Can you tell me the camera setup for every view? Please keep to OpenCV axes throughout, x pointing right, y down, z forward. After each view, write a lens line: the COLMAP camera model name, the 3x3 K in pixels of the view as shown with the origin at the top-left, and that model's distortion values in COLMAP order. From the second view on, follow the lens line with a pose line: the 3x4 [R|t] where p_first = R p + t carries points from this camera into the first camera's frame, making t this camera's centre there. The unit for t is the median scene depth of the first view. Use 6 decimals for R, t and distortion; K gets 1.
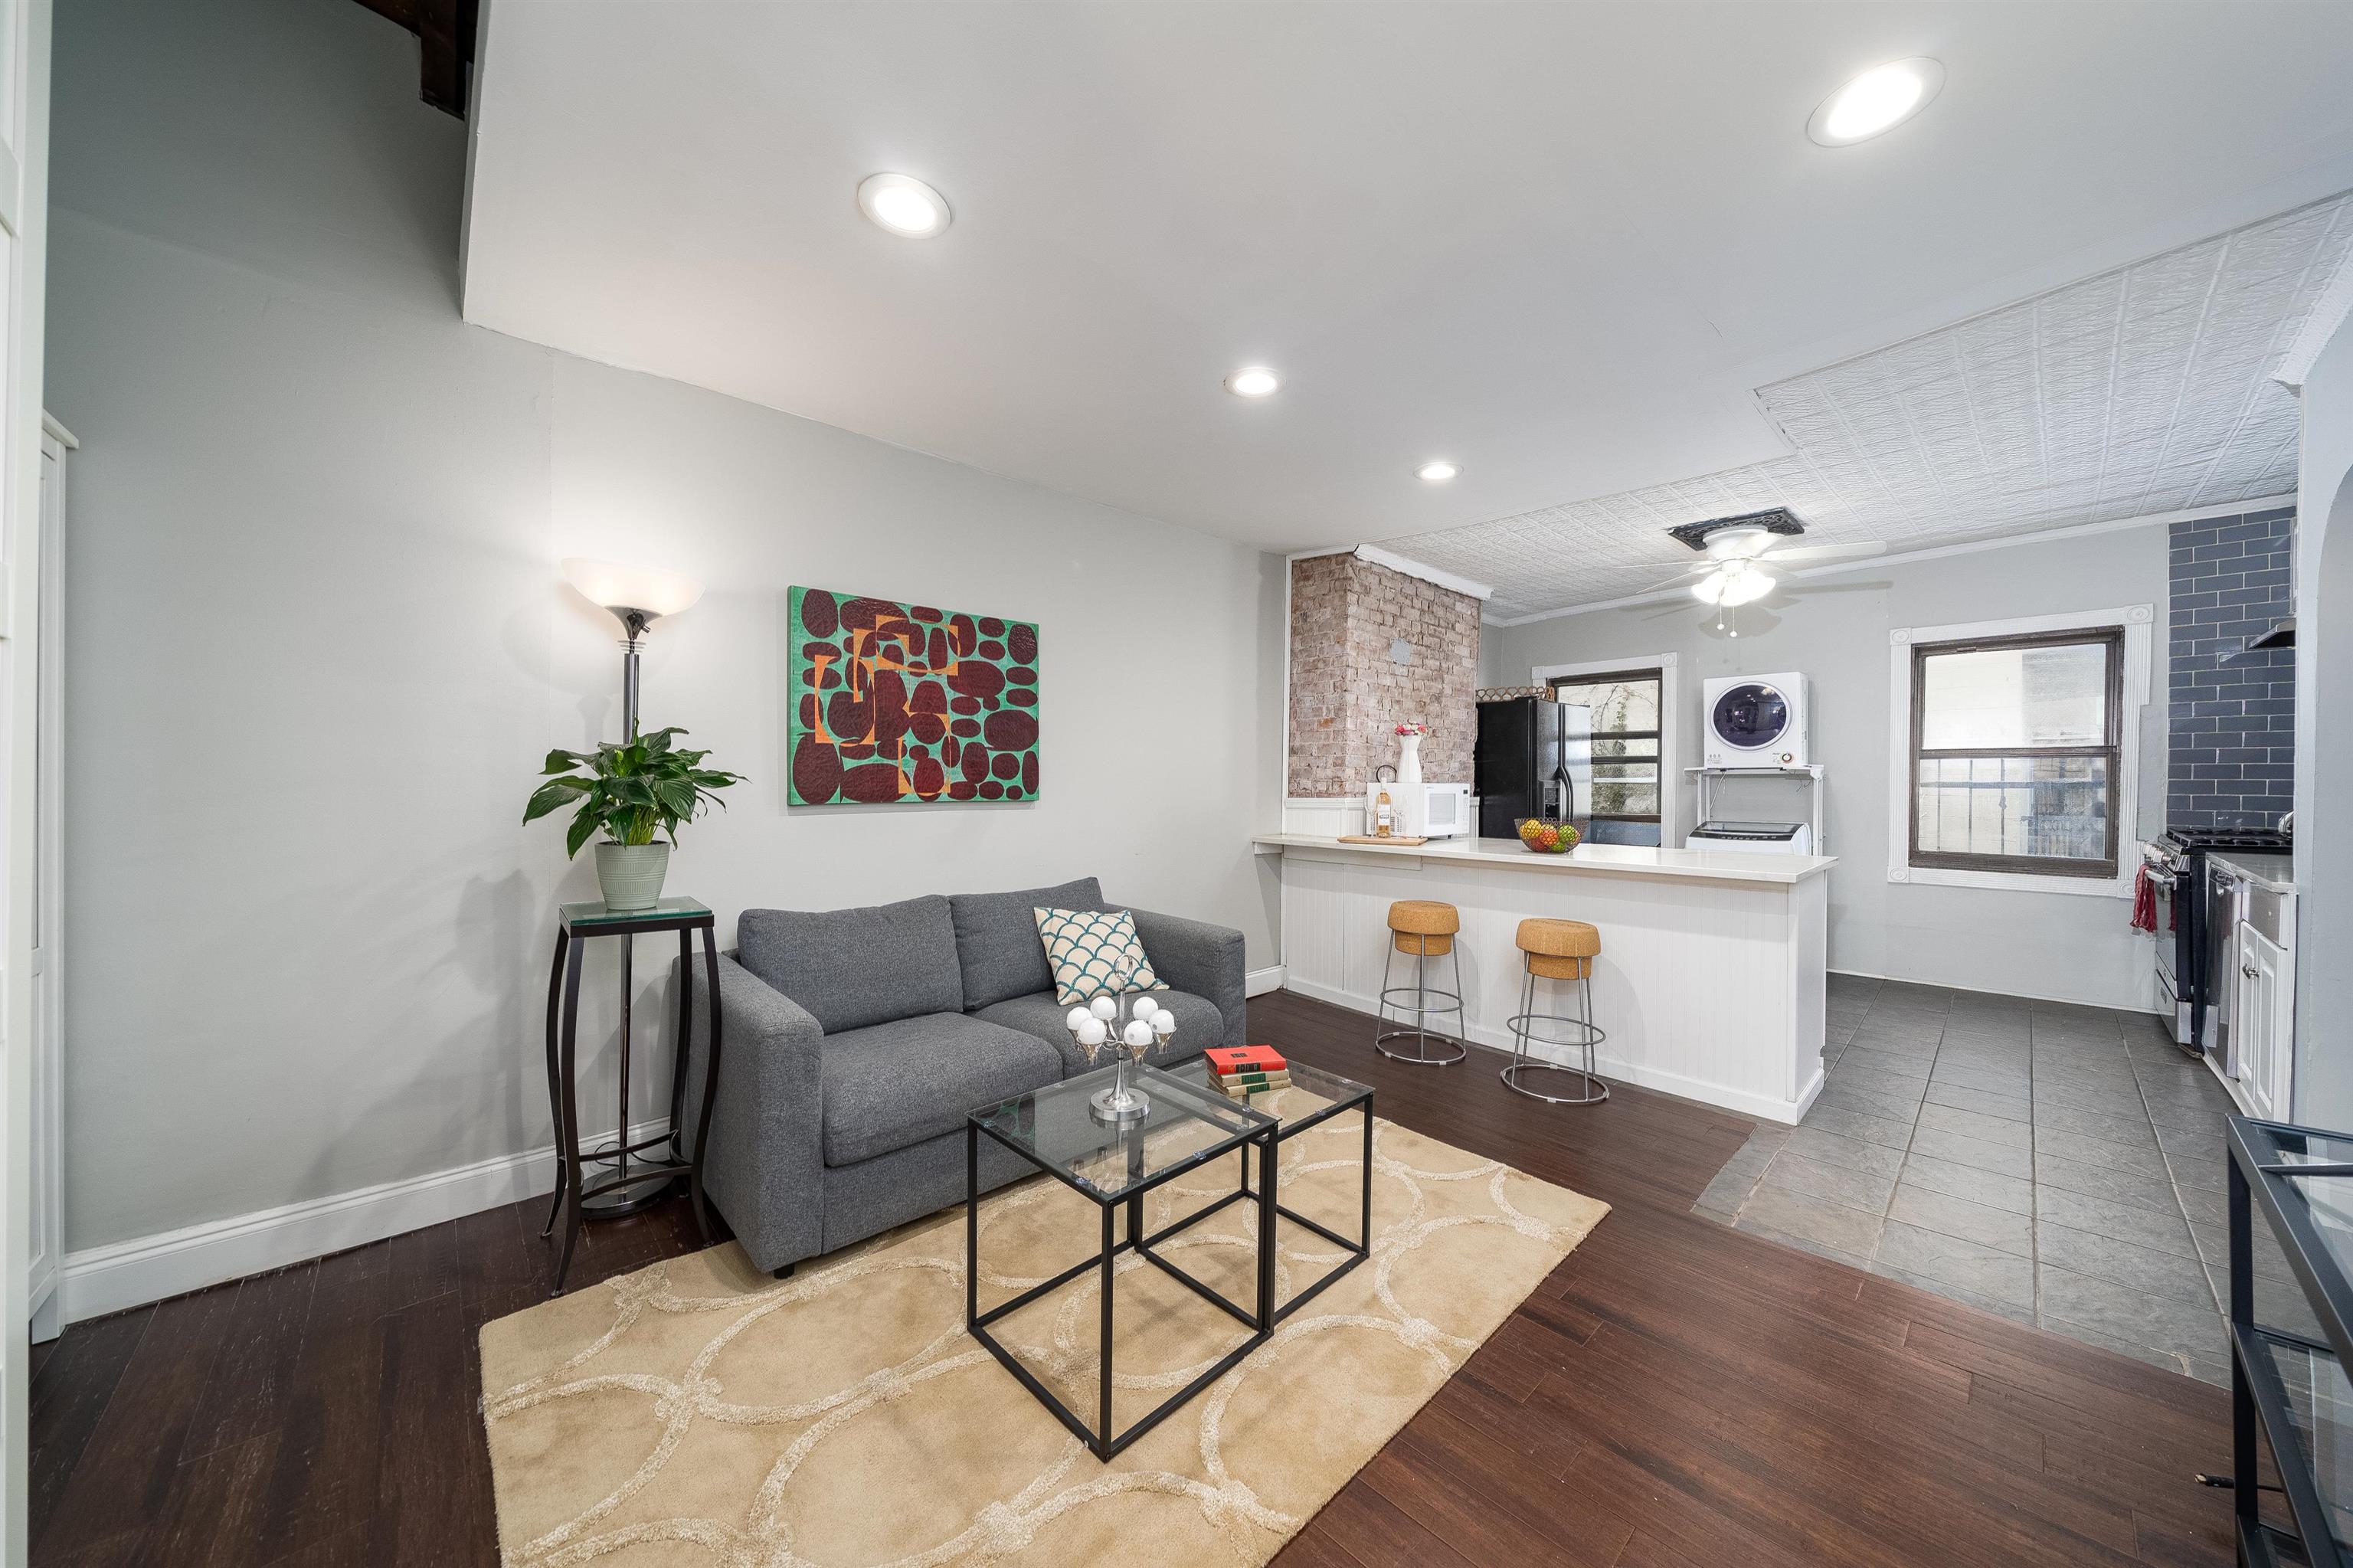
lens RADIAL K [[811.7, 0, 1176.5], [0, 811.7, 784.0], [0, 0, 1]] dist [-0.001287, -0.000058]
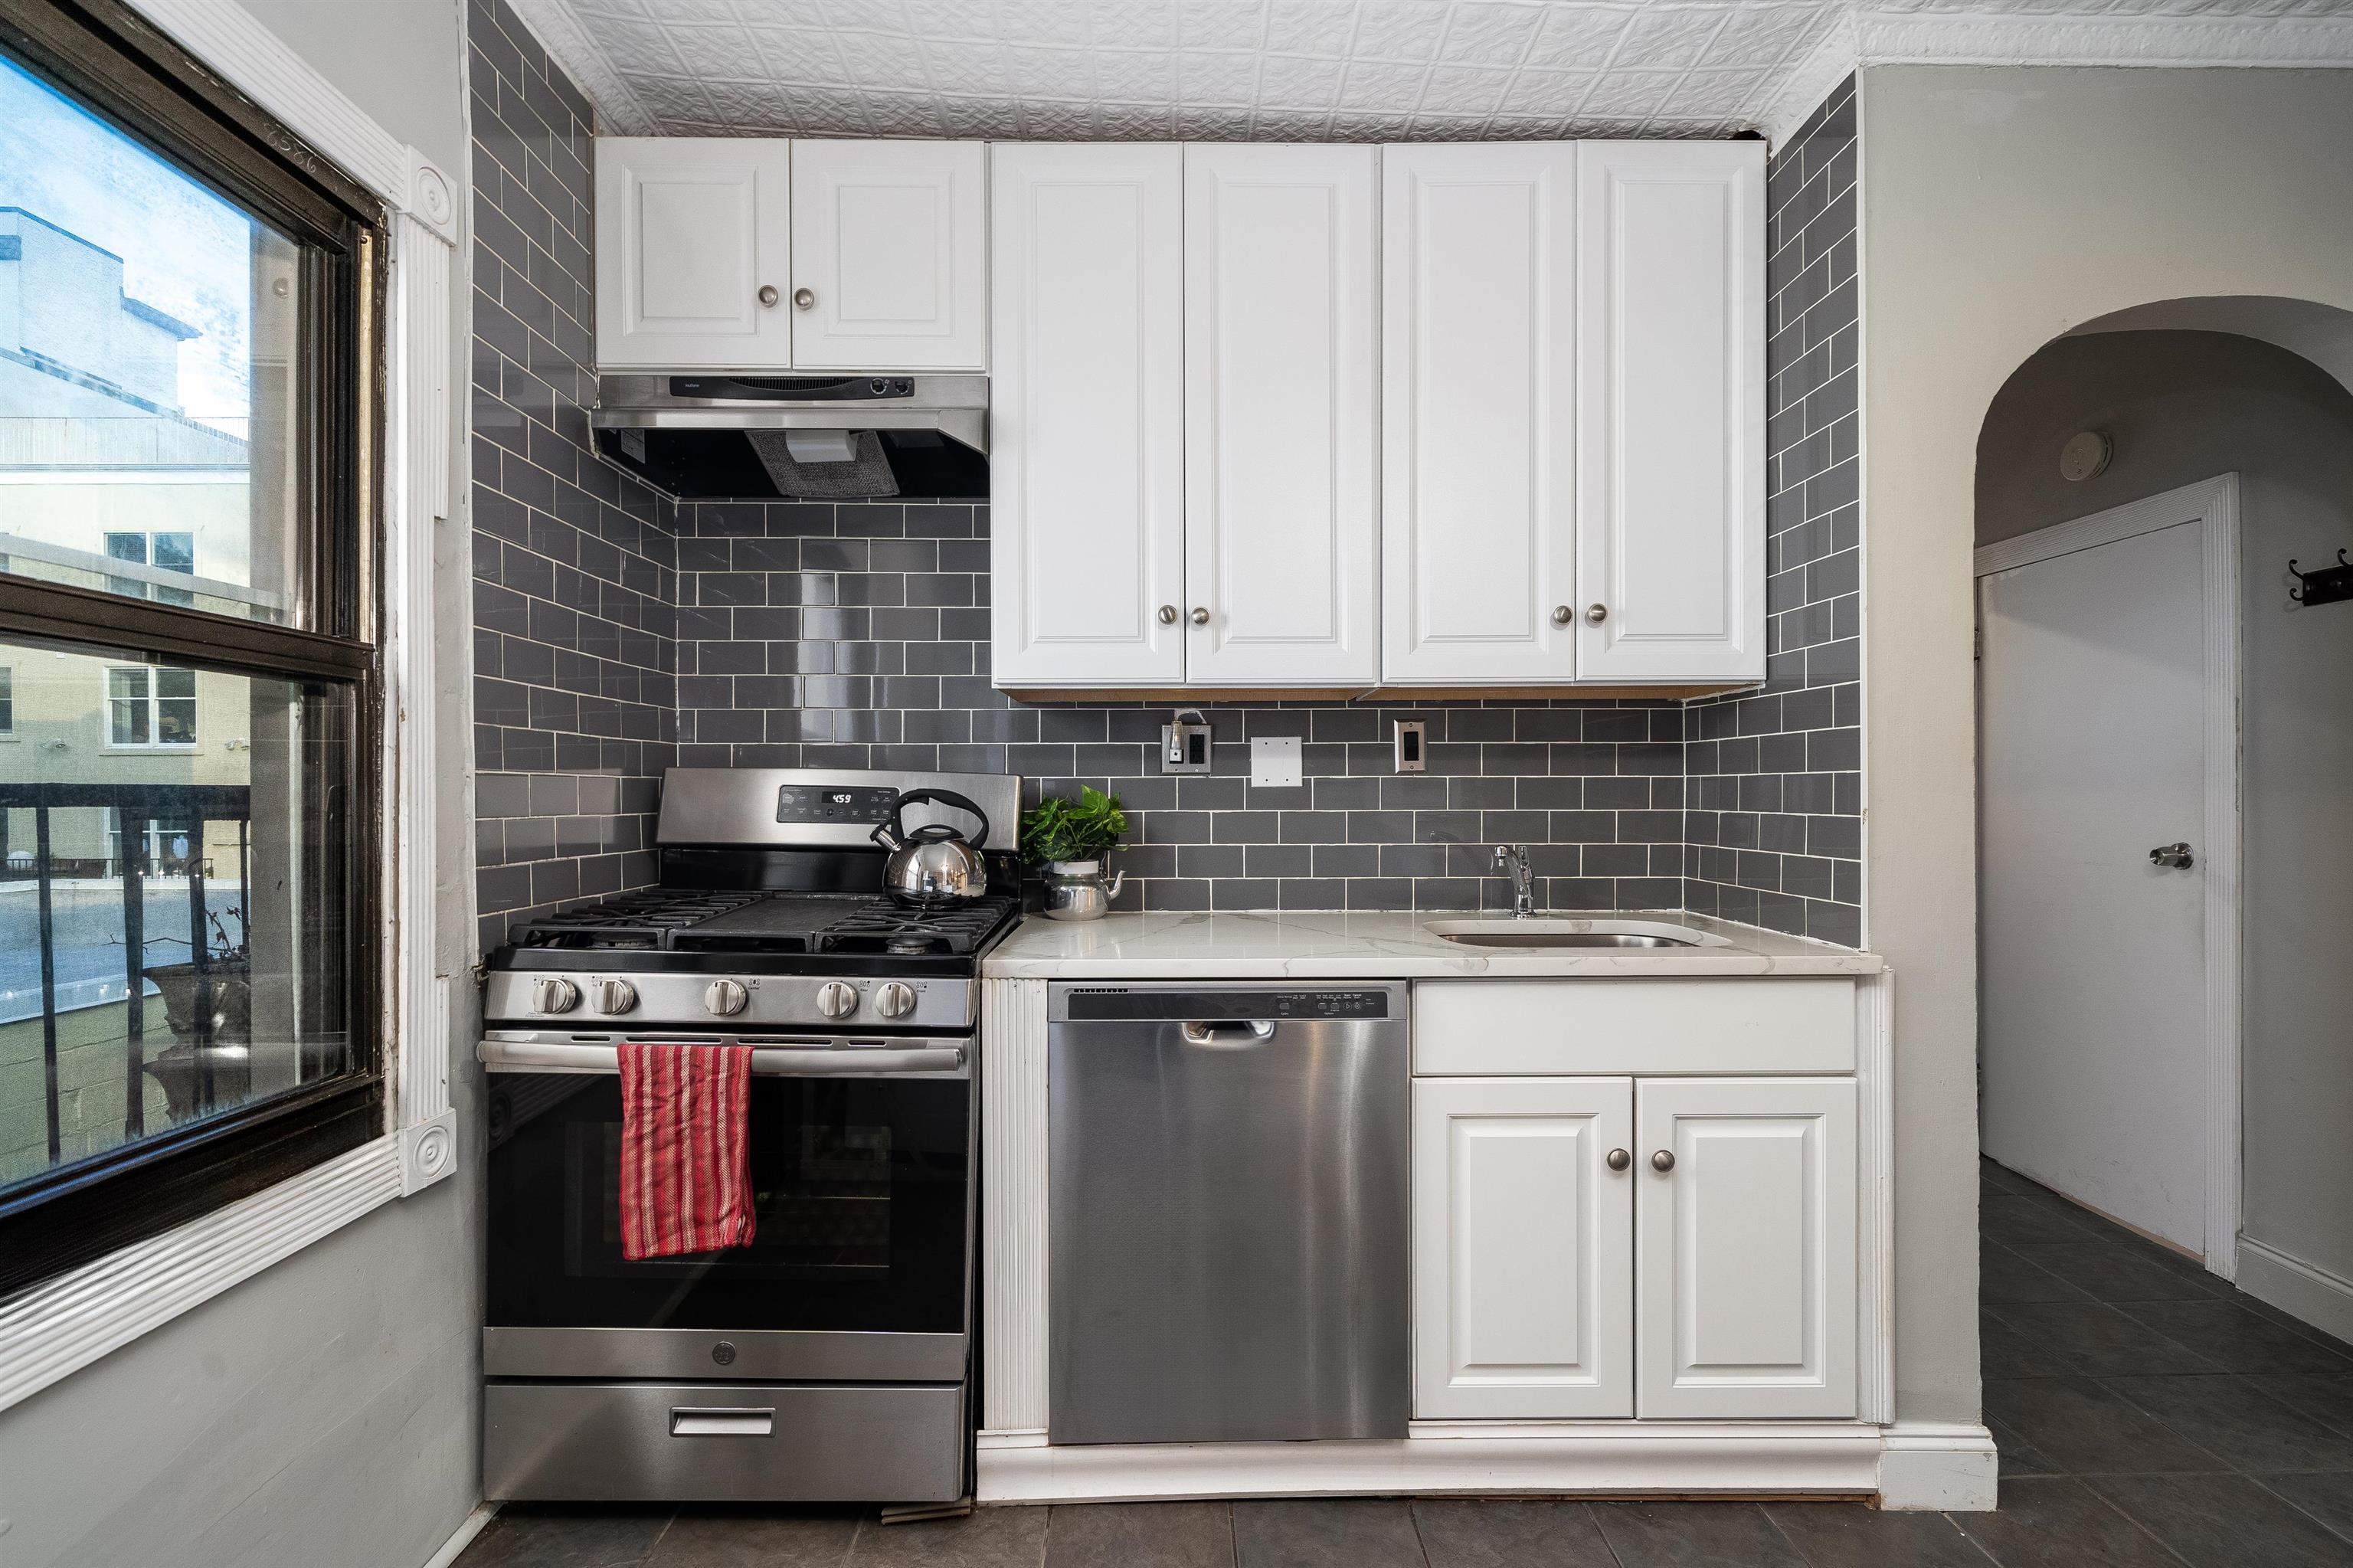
lens RADIAL K [[1111.3, 0, 1173.6], [0, 1111.3, 791.5], [0, 0, 1]] dist [0.000002, -0.000143]
pose [[-0.744075, -0.003414, 0.668087, 0.849396], [0.006697, 0.999899, 0.012568, -0.001963], [-0.668062, 0.013826, -0.743977, 1.324905]]
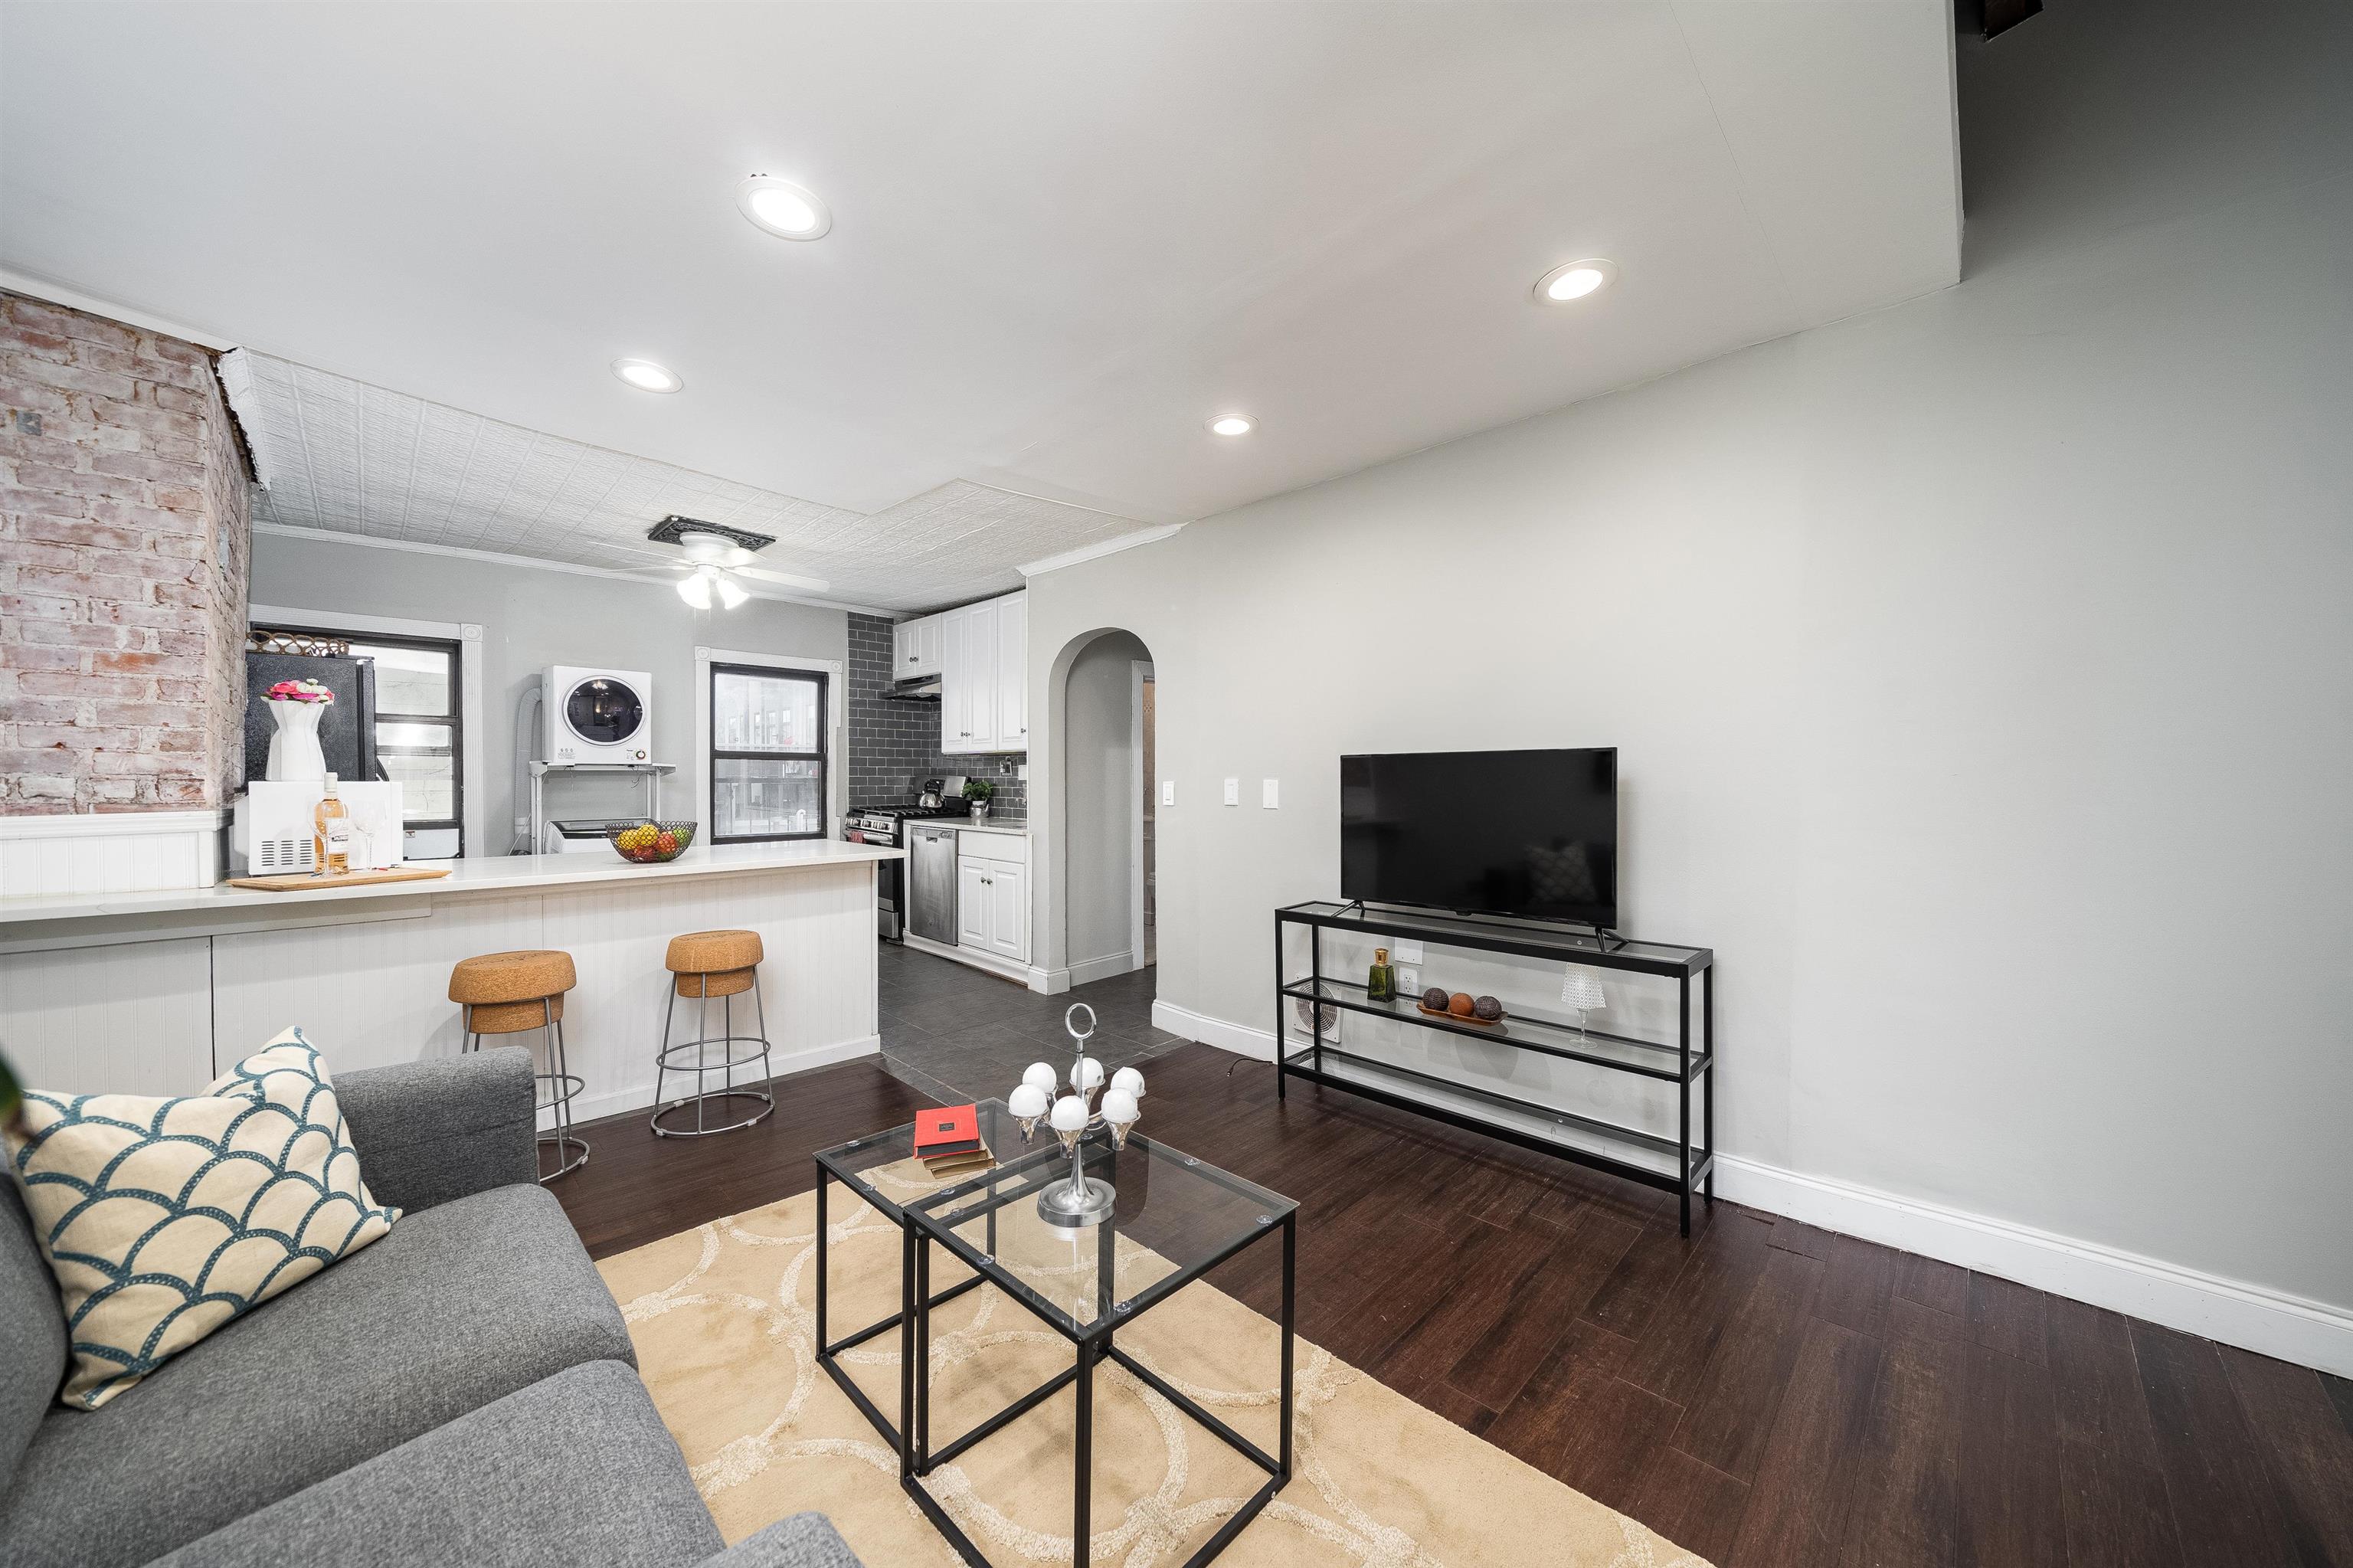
lens RADIAL K [[835.2, 0, 1176.5], [0, 835.2, 784.0], [0, 0, 1]] dist [-0.000802, -0.000088]
pose [[-0.036644, -0.009531, 0.999283, -0.460514], [0.003920, 0.999945, 0.009681, -0.003911], [-0.999321, 0.004272, -0.036604, 0.500727]]
